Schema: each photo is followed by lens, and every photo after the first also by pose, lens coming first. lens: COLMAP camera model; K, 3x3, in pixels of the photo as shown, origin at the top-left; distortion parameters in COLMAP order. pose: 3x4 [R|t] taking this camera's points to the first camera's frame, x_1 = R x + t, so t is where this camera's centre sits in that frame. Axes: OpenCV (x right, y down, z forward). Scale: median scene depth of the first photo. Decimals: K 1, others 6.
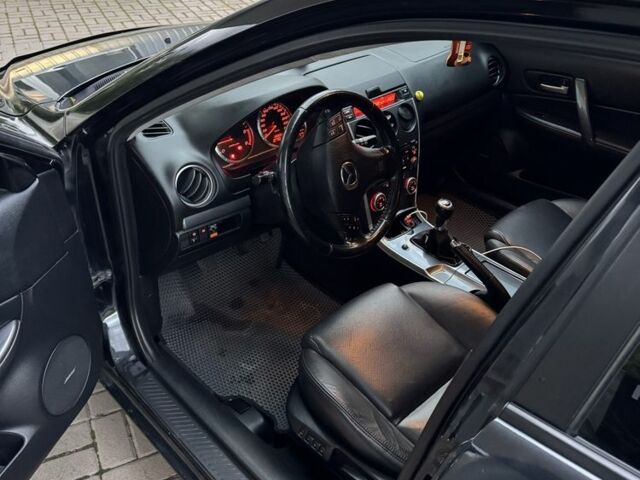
lens RADIAL K [[536.7, 0, 320.0], [0, 536.7, 240.0], [0, 0, 1]] dist [-0.000869, -0.049913]
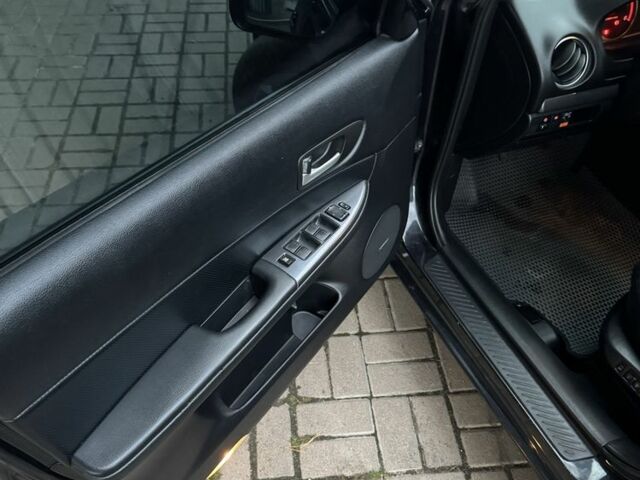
lens RADIAL K [[536.7, 0, 320.0], [0, 536.7, 240.0], [0, 0, 1]] dist [-0.000869, -0.049913]
pose [[0.925872, 0.242887, -0.289424, -0.251597], [-0.173509, 0.953778, 0.245360, 0.022847], [0.335641, -0.176955, 0.925220, 0.047065]]
